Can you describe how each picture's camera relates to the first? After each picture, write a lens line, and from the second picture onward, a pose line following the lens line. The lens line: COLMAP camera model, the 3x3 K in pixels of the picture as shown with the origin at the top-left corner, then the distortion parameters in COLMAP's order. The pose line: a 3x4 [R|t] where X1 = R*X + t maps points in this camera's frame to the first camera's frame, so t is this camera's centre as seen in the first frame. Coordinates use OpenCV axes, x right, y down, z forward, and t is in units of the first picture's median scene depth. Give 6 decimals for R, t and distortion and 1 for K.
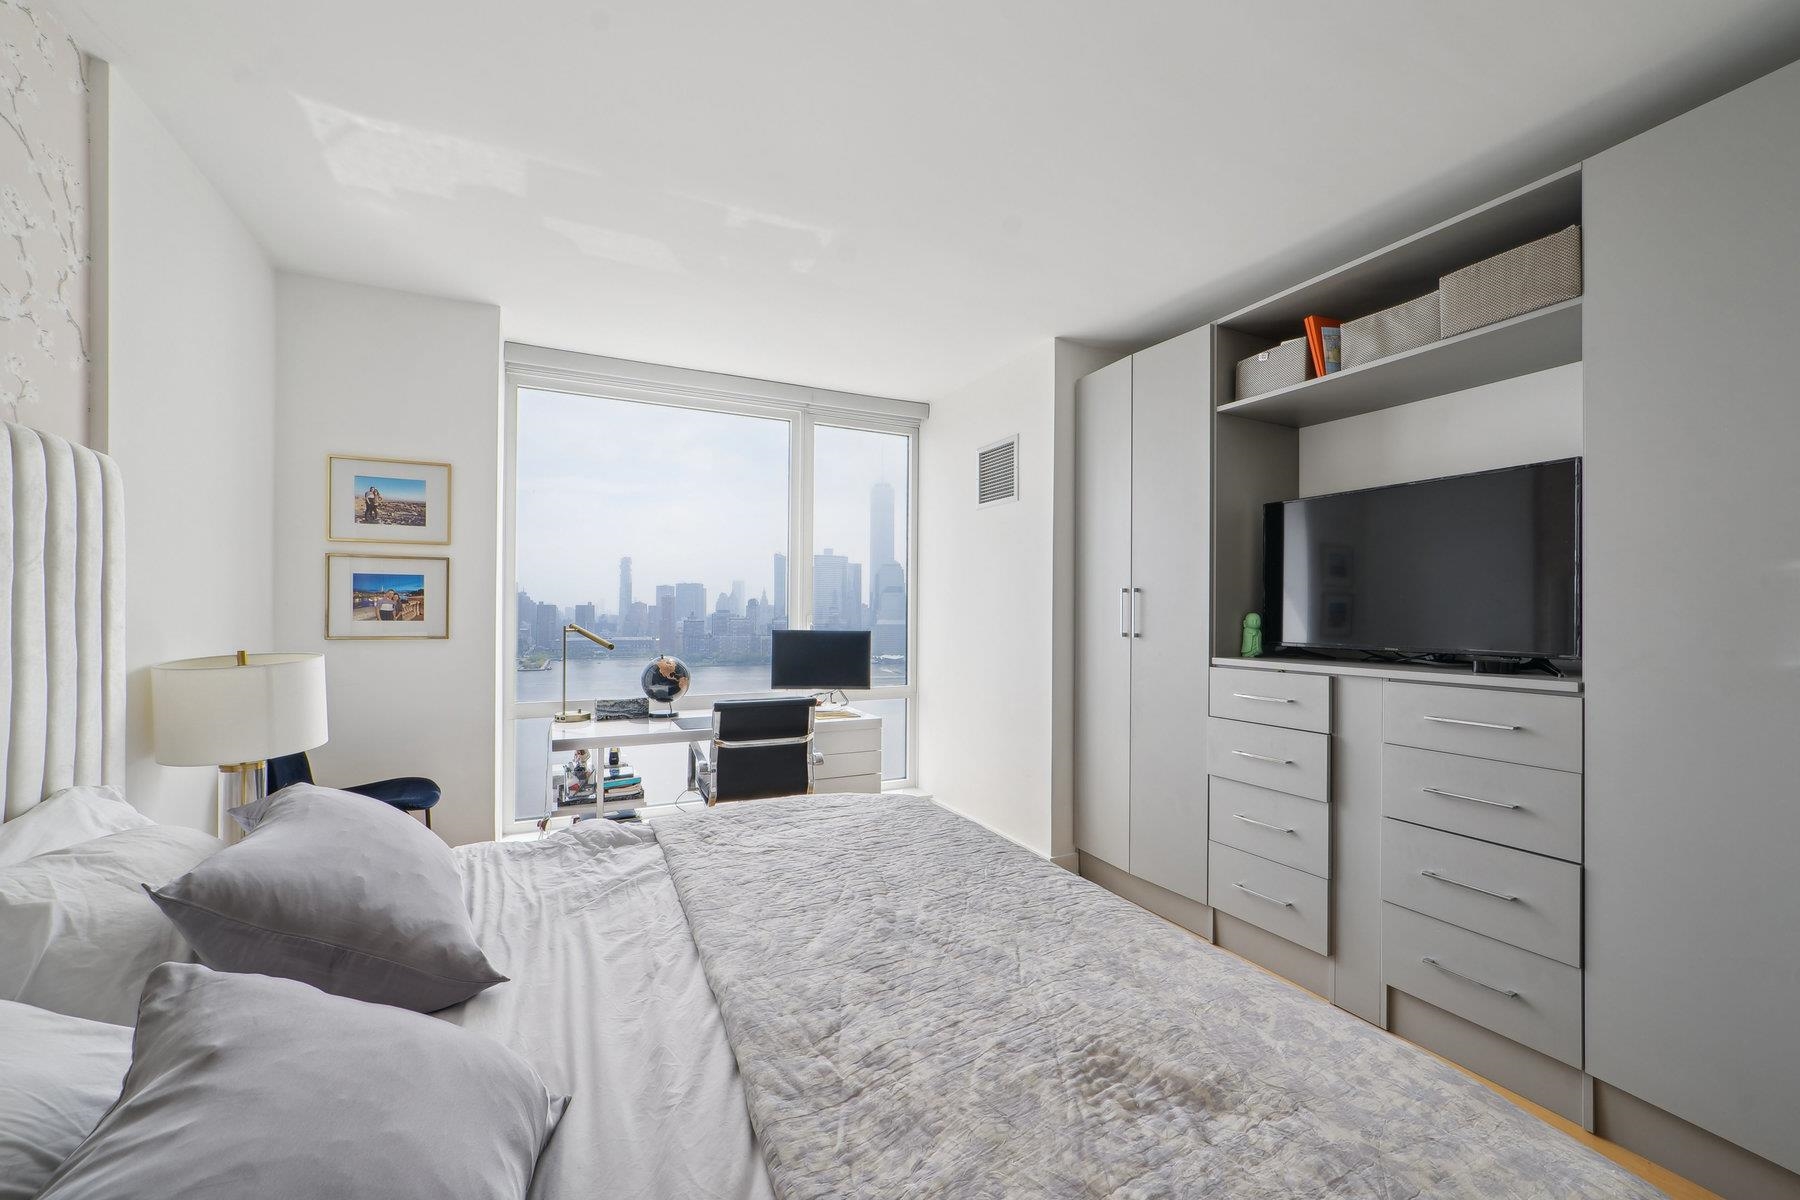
lens RADIAL K [[707.9, 0, 892.8], [0, 707.9, 604.4], [0, 0, 1]] dist [-0.016677, 0.006596]
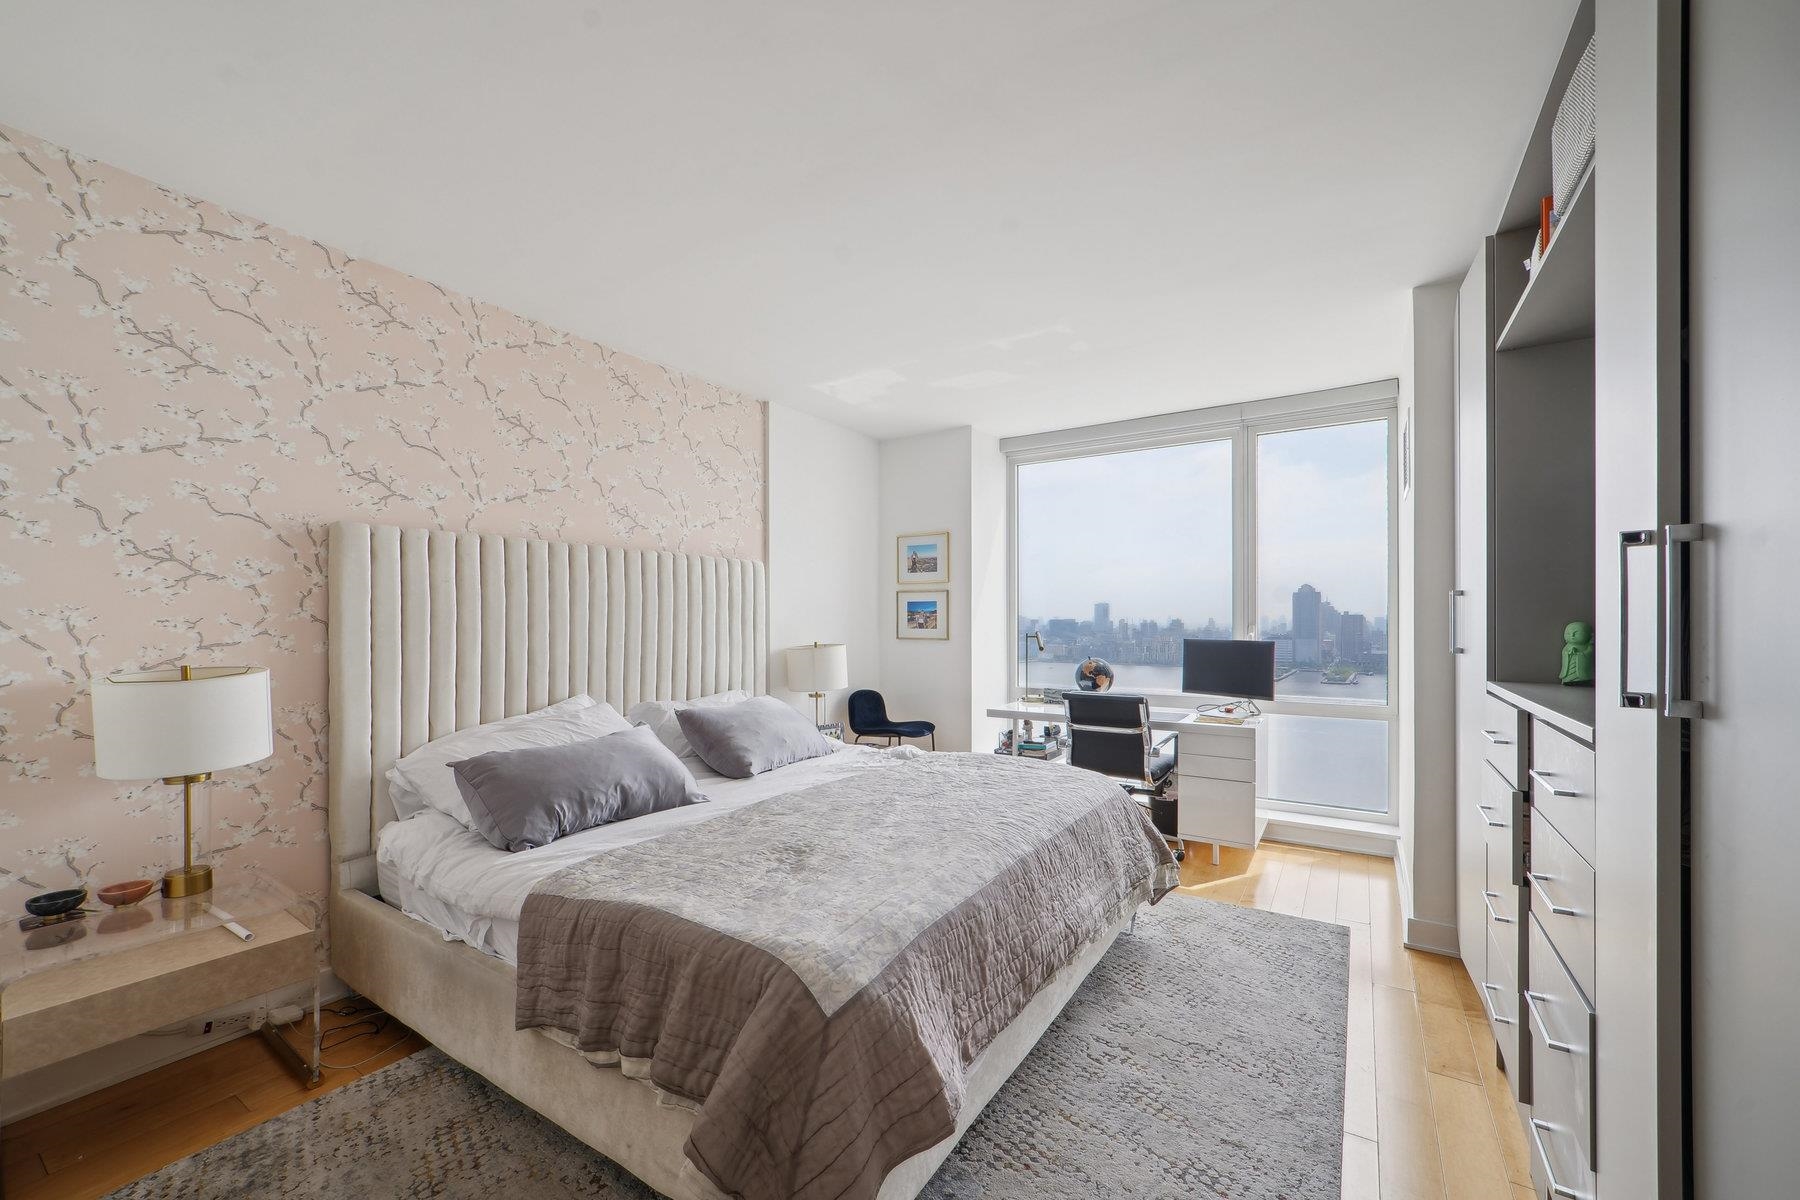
lens RADIAL K [[707.9, 0, 893.0], [0, 707.9, 615.7], [0, 0, 1]] dist [-0.016677, 0.006596]
pose [[0.502268, -0.011166, -0.864640, 0.742231], [0.012304, 0.999908, -0.005765, 0.000612], [0.864624, -0.007743, 0.502359, 0.075230]]
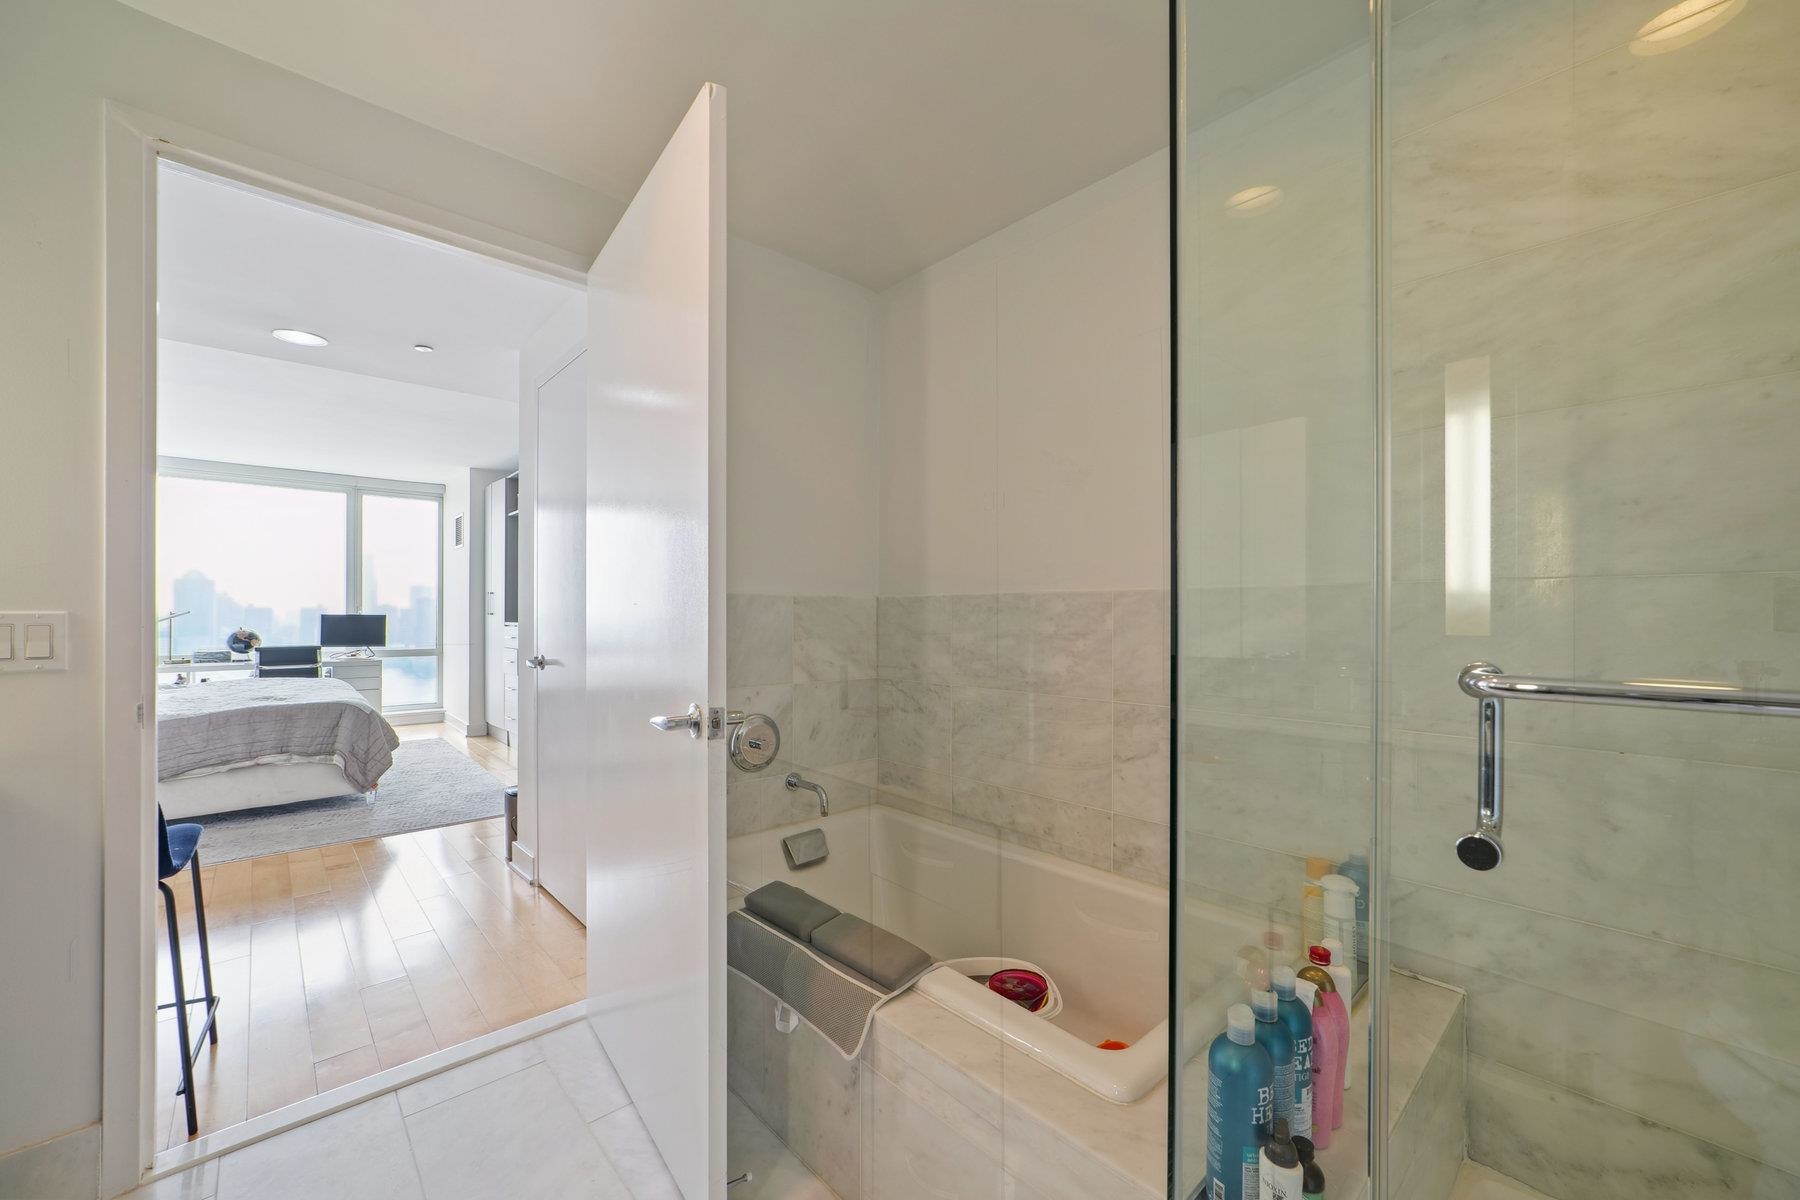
lens RADIAL K [[707.9, 0, 902.2], [0, 707.9, 609.6], [0, 0, 1]] dist [-0.016677, 0.006596]
pose [[0.957915, -0.001279, 0.287049, 0.987075], [-0.000744, 0.999976, 0.006938, 0.014003], [-0.287051, -0.006860, 0.957891, -1.529368]]
